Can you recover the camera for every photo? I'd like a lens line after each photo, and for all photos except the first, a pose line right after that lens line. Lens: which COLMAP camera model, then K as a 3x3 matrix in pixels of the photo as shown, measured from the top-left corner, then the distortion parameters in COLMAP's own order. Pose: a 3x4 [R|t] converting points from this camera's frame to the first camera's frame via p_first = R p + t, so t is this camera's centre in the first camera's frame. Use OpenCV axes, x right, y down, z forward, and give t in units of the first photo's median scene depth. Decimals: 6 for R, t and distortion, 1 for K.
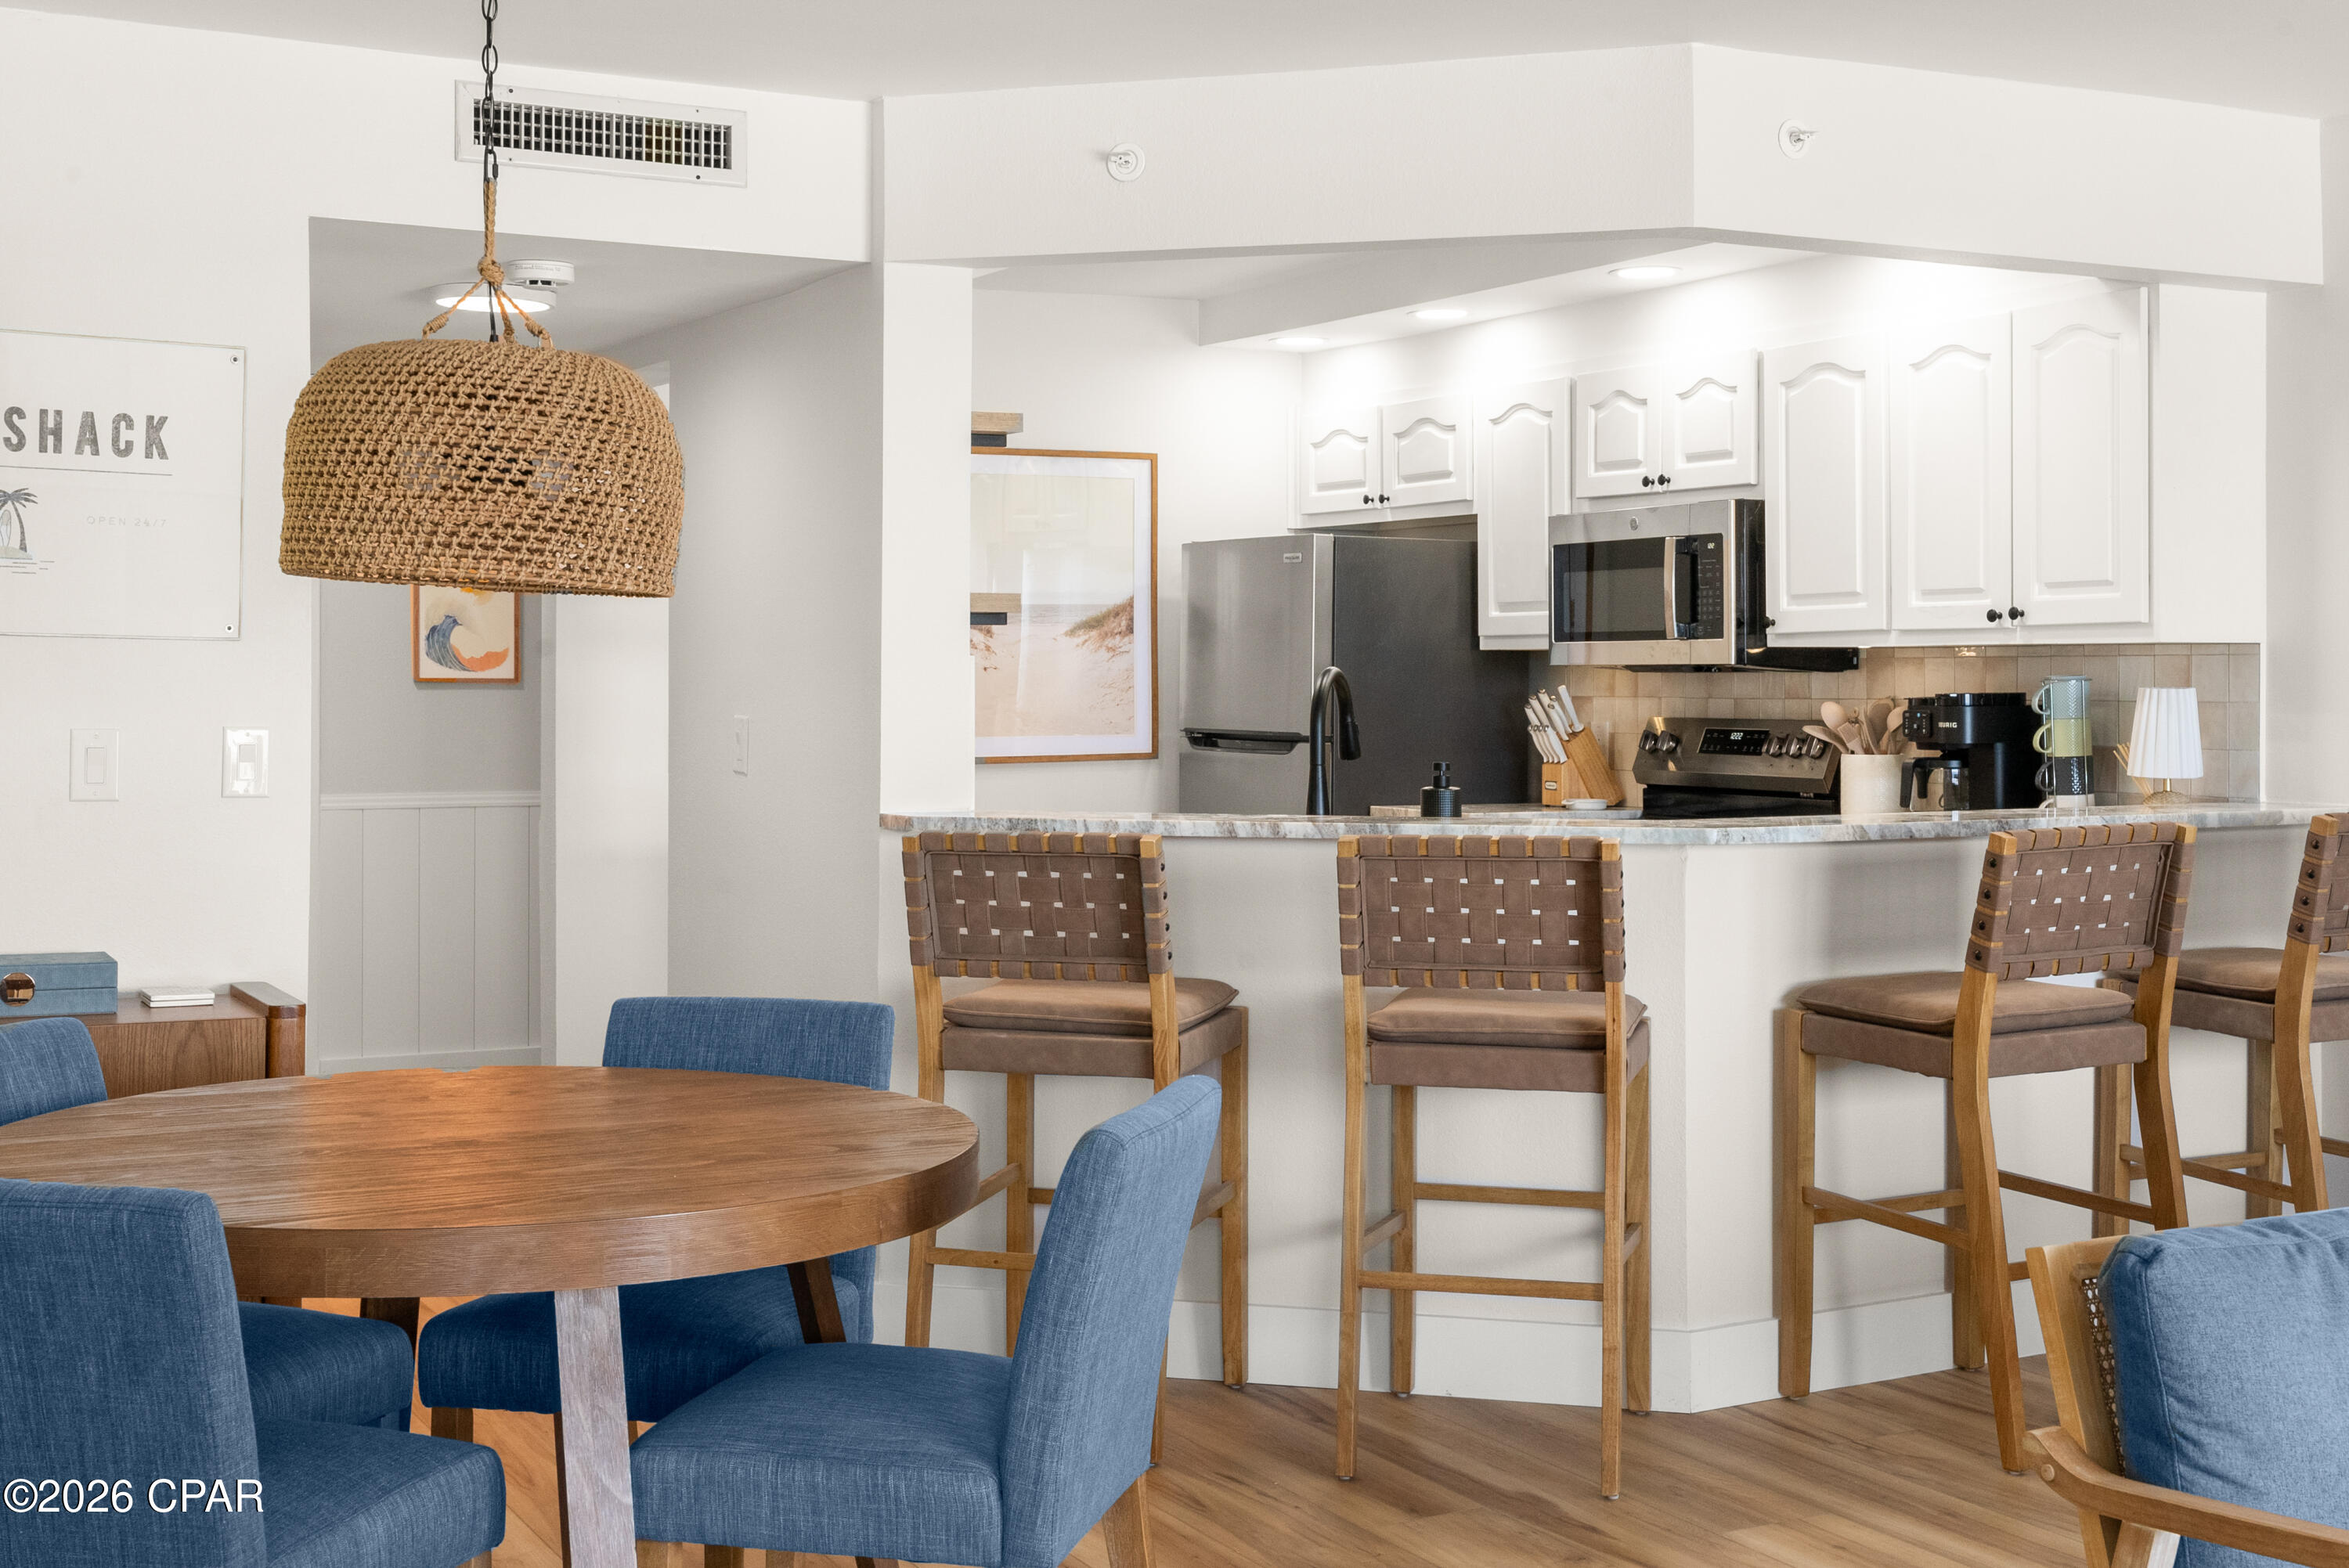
lens RADIAL K [[2838.7, 0, 1171.4], [0, 2838.7, 775.0], [0, 0, 1]] dist [0.025189, 0.034730]
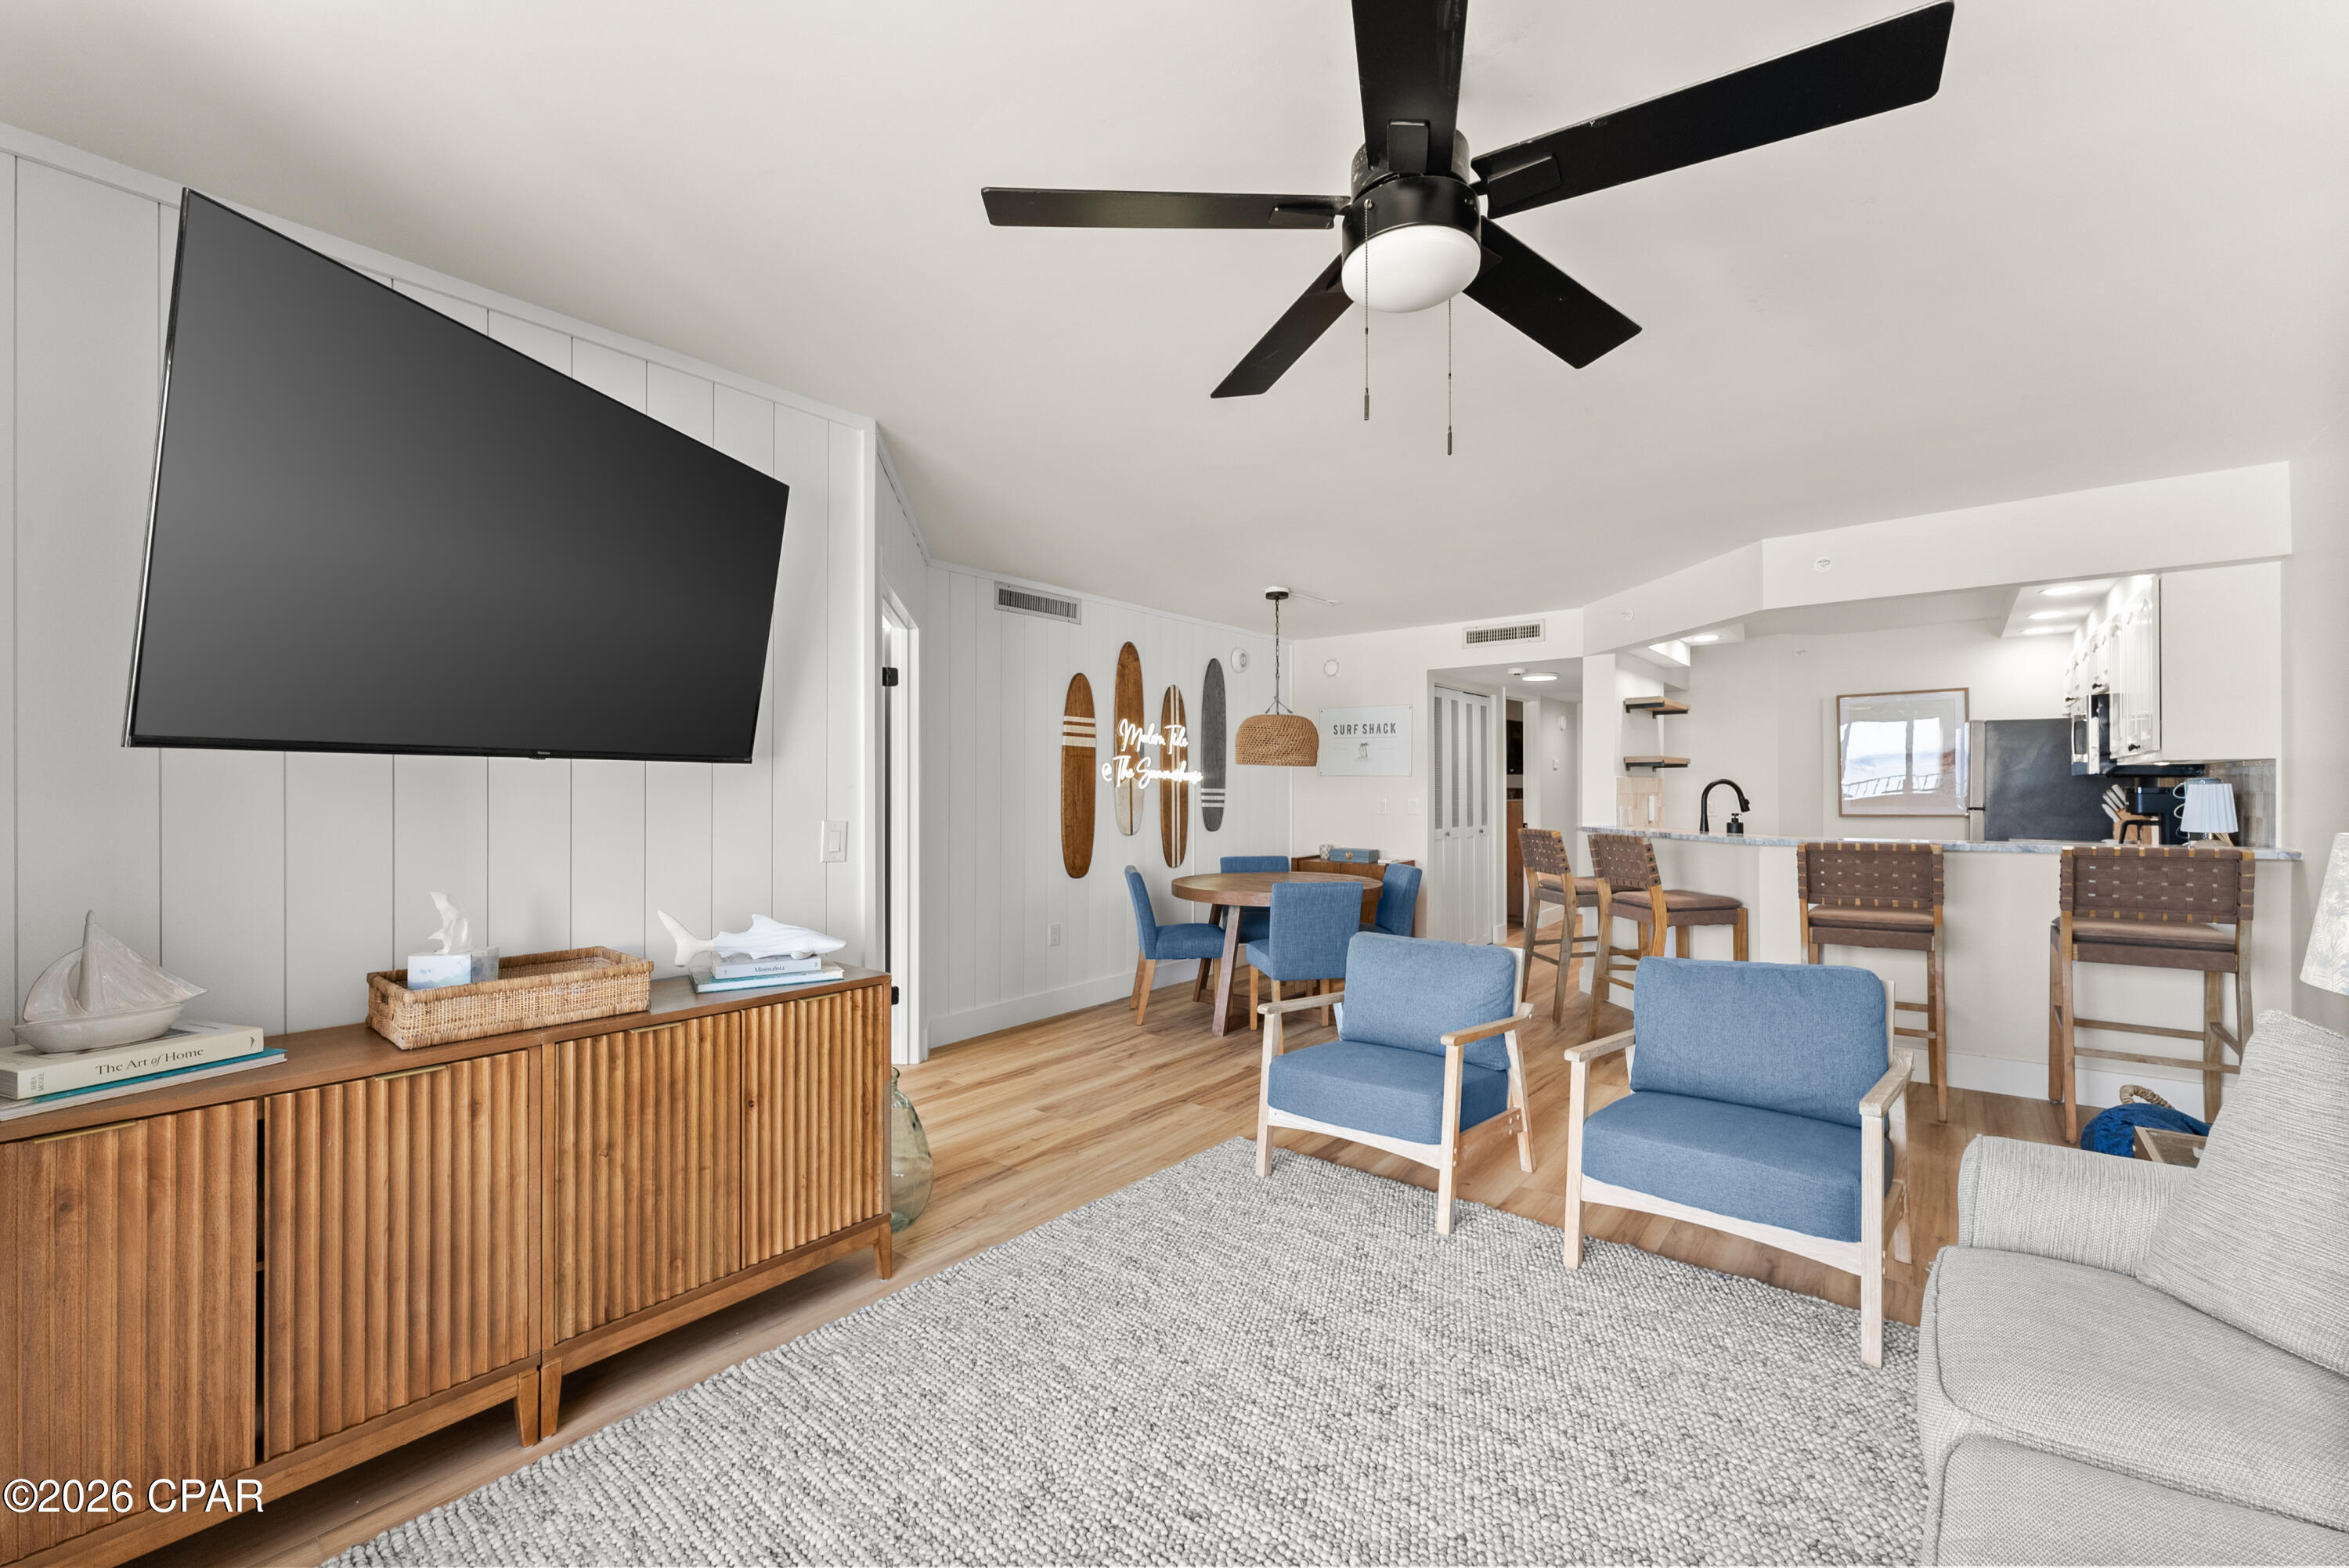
lens RADIAL K [[945.2, 0, 1176.4], [0, 945.2, 797.0], [0, 0, 1]] dist [-0.000085, -0.000166]
pose [[0.388328, 0.008831, -0.921479, 0.637864], [-0.029758, 0.999553, -0.002961, -0.000545], [0.921041, 0.028571, 0.388417, 0.124429]]
